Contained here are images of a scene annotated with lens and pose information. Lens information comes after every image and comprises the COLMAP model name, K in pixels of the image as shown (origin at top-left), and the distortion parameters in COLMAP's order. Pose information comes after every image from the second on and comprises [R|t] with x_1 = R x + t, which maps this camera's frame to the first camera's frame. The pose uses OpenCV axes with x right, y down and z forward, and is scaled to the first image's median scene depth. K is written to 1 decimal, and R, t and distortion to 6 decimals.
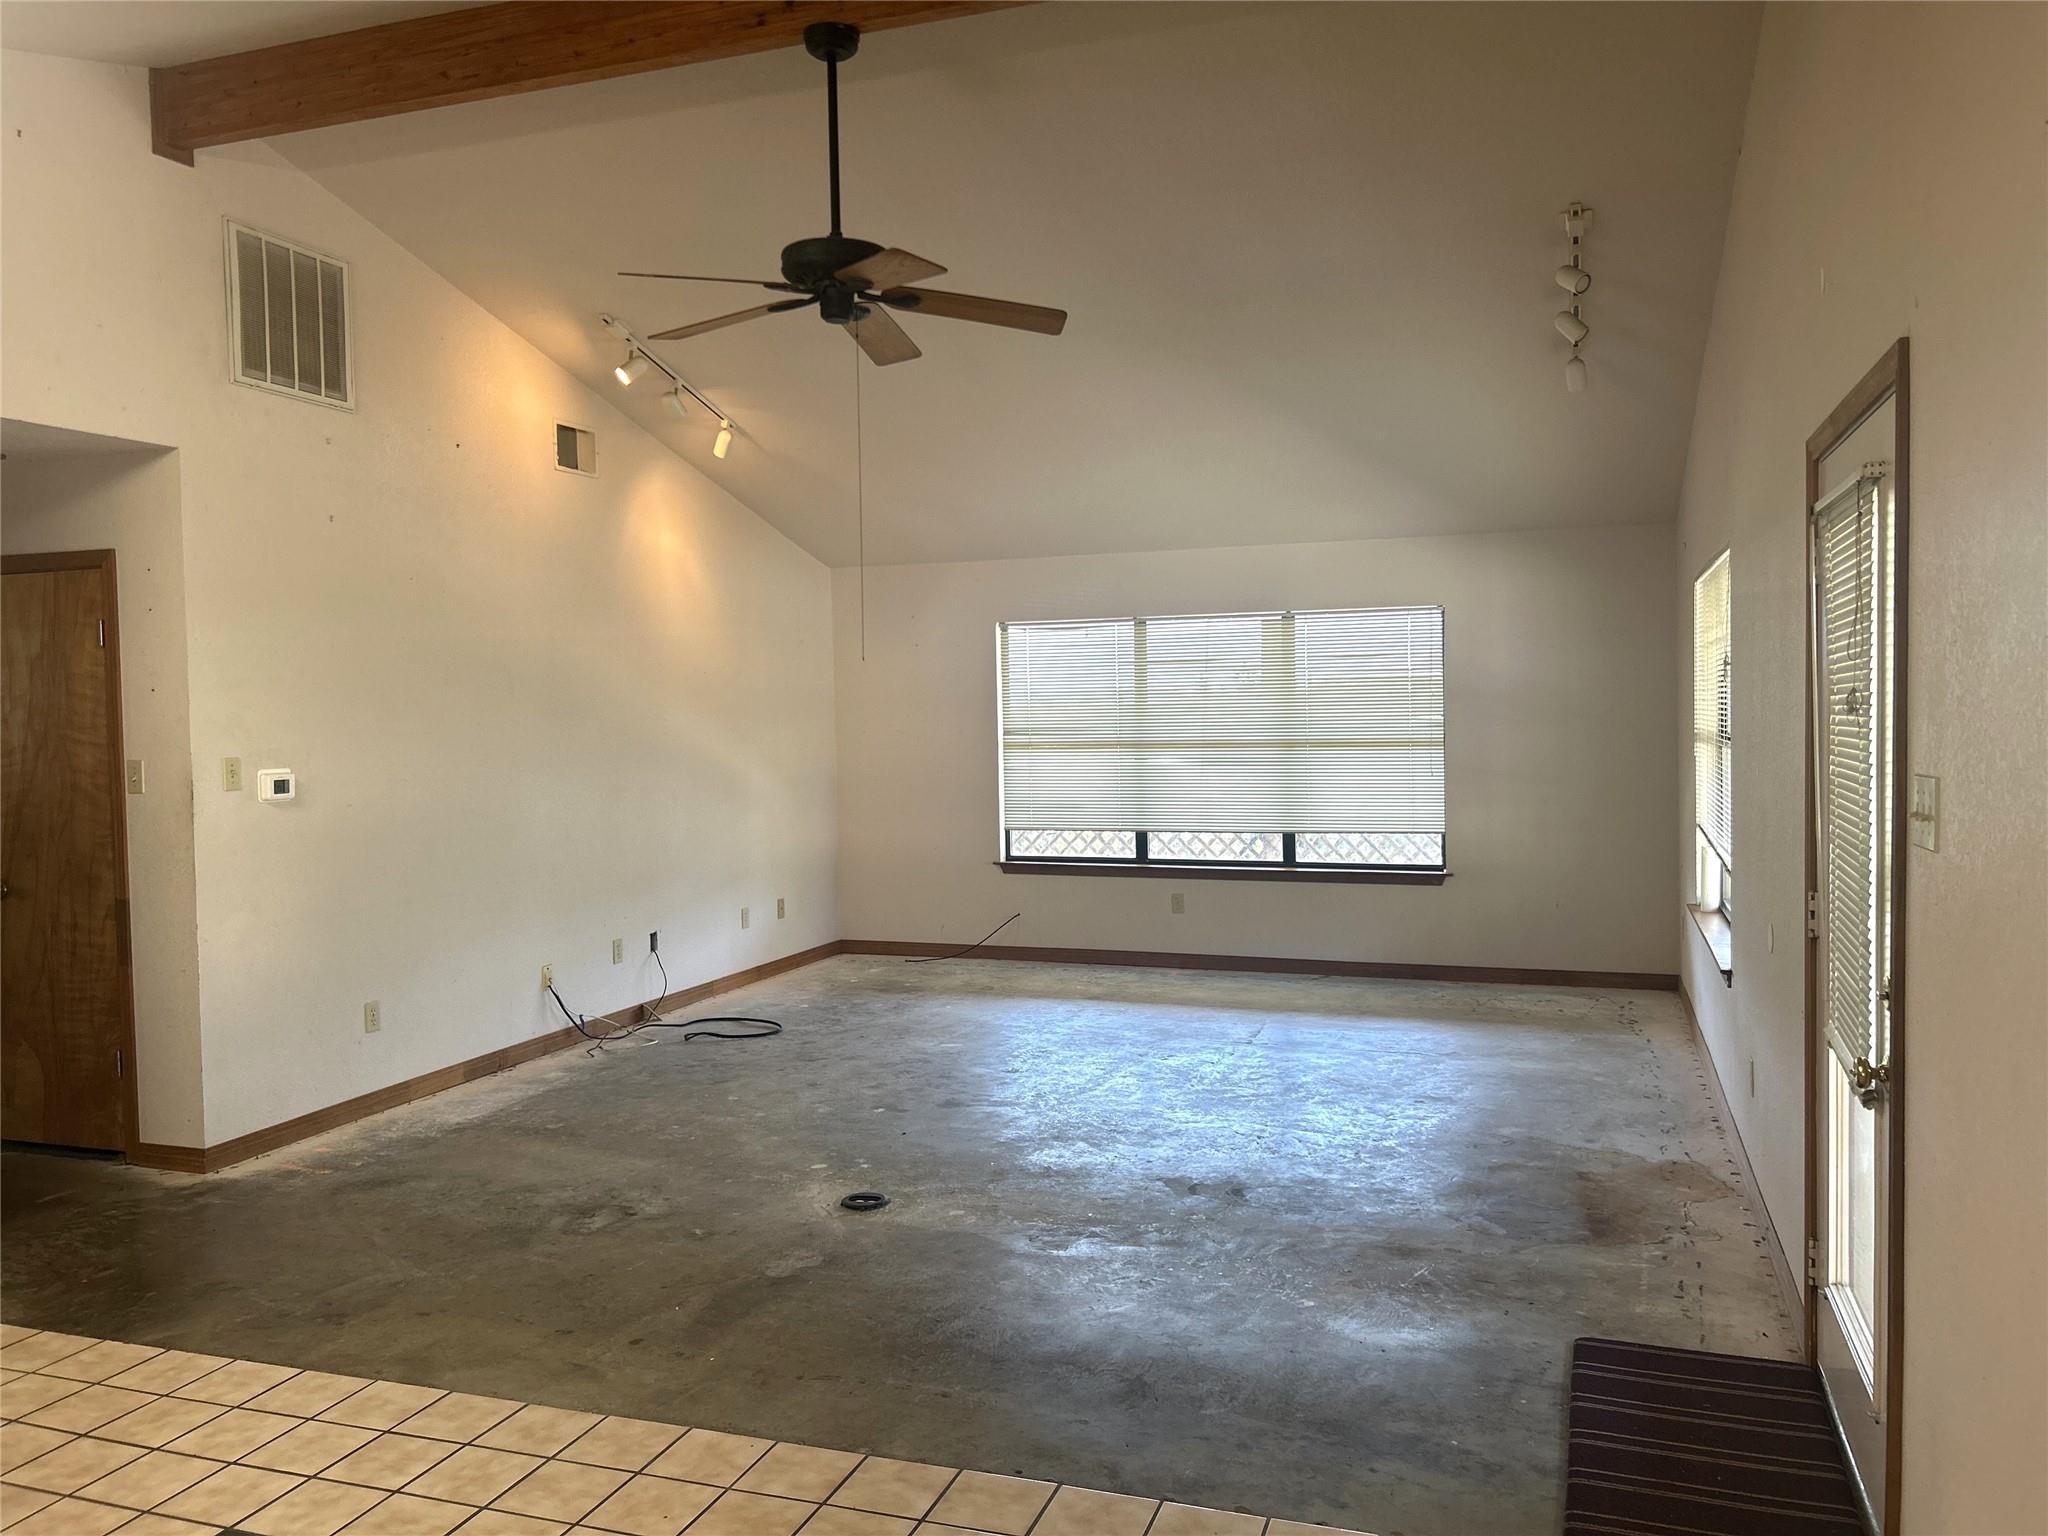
lens RADIAL K [[1542.6, 0, 1024.0], [0, 1542.6, 768.0], [0, 0, 1]] dist [0.015582, 0.006311]
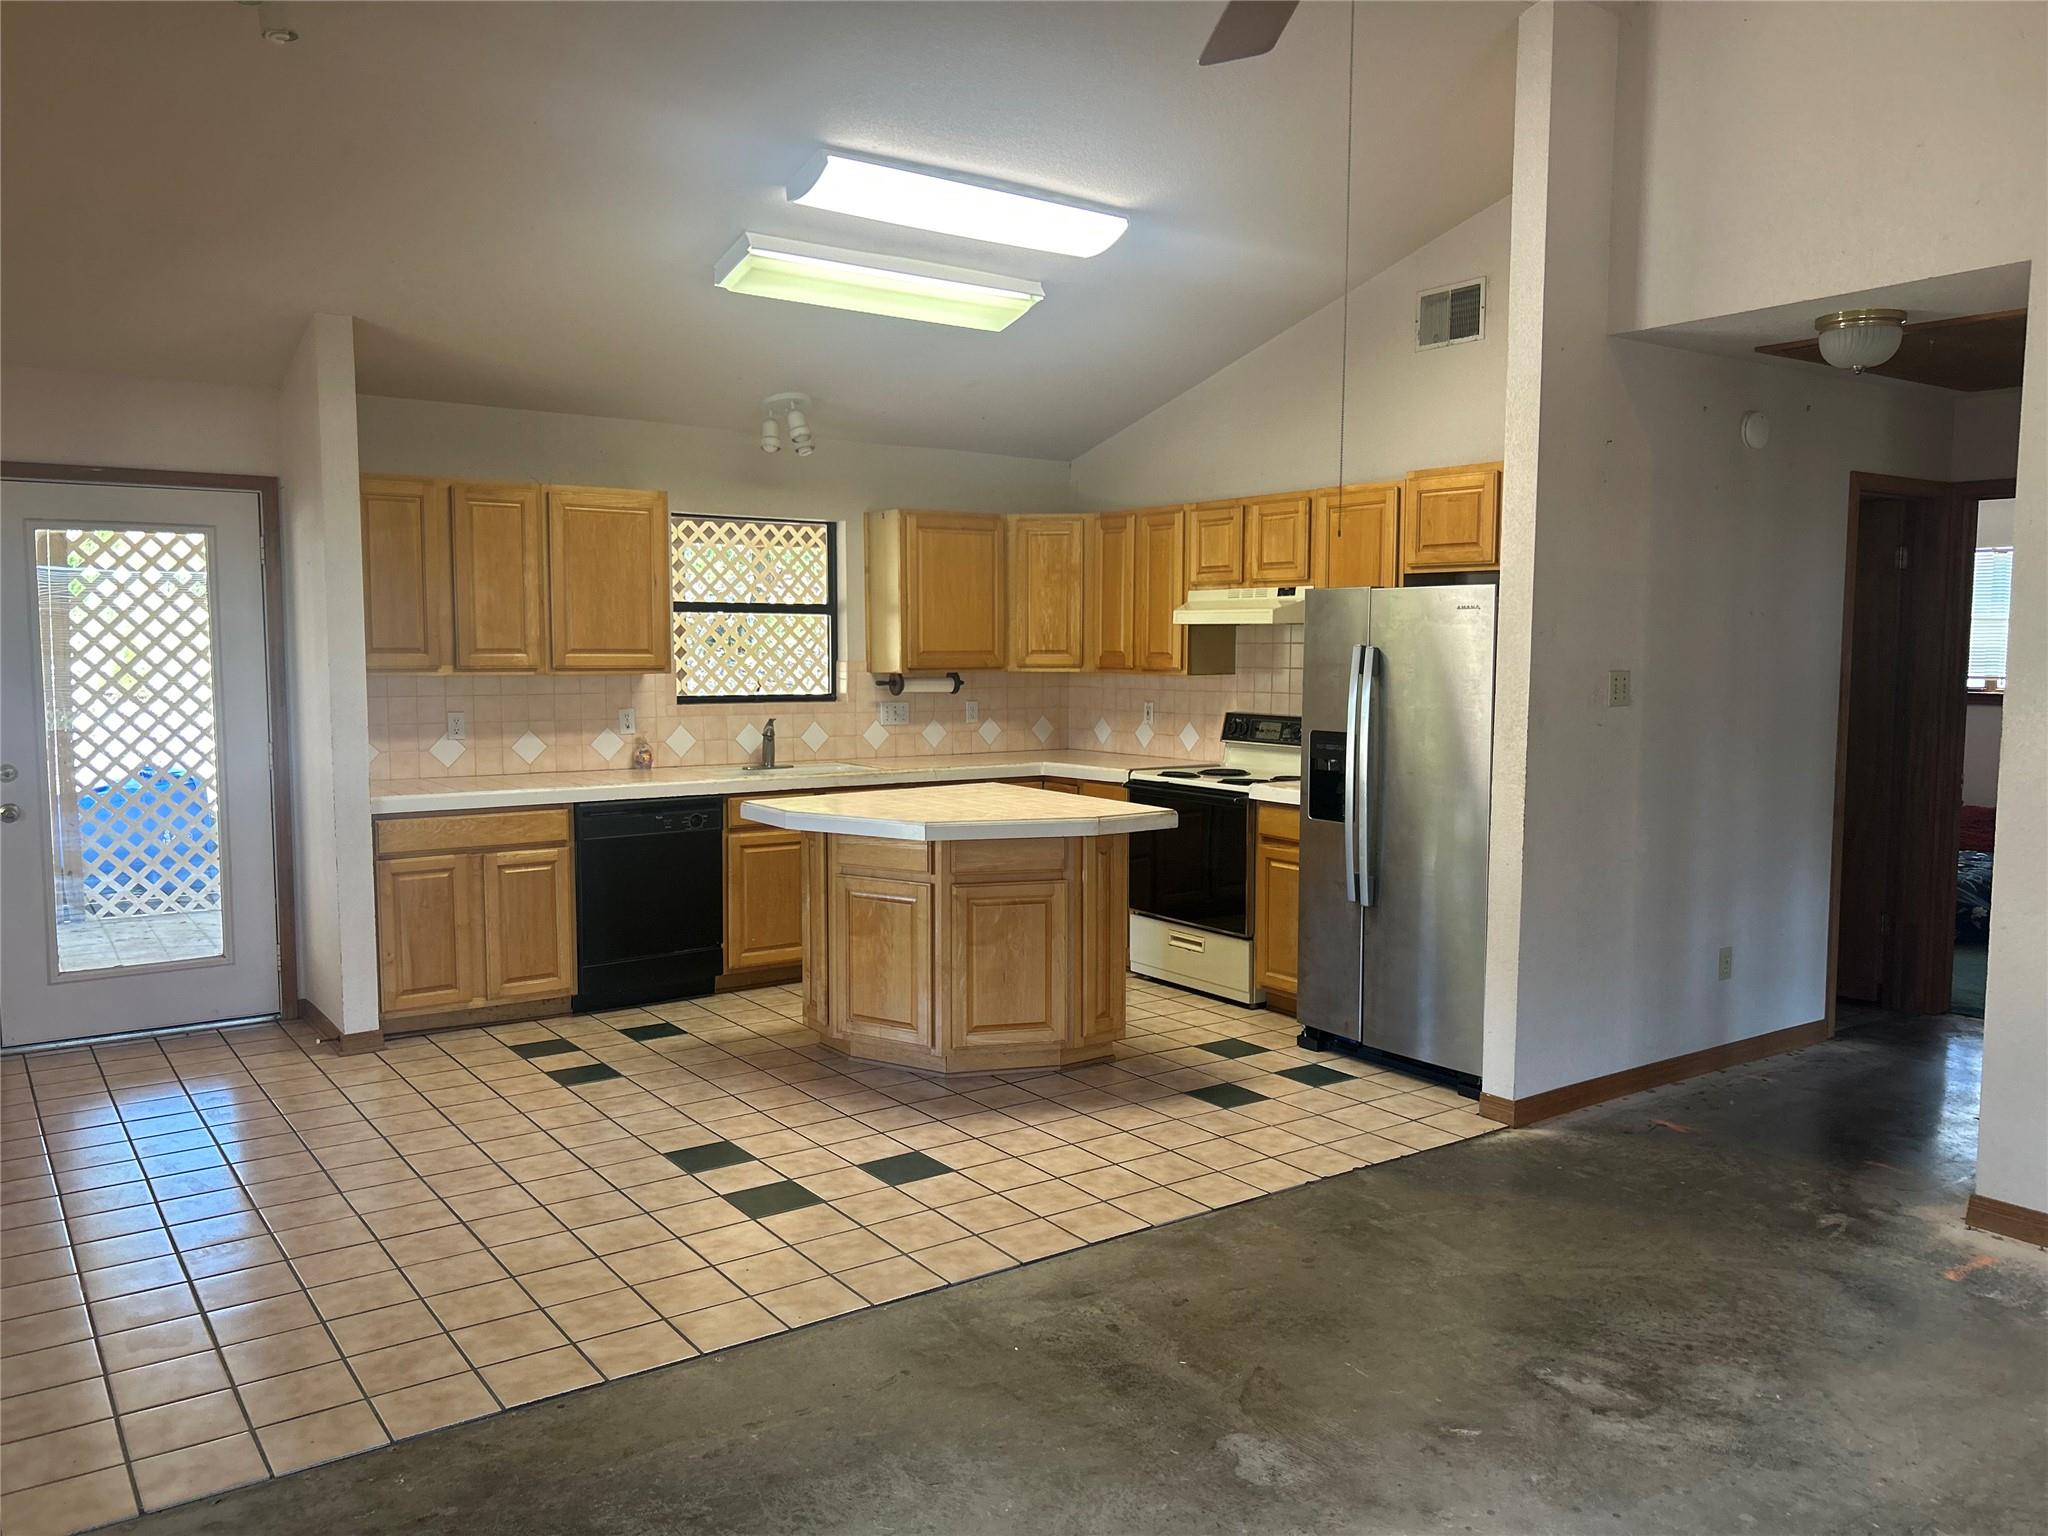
lens RADIAL K [[1542.6, 0, 1024.0], [0, 1542.6, 768.0], [0, 0, 1]] dist [0.015582, 0.006311]
pose [[-0.575063, 0.085150, -0.813666, 0.420368], [-0.026897, 0.992063, 0.122828, -0.054285], [0.817667, 0.092519, -0.568208, 1.246694]]
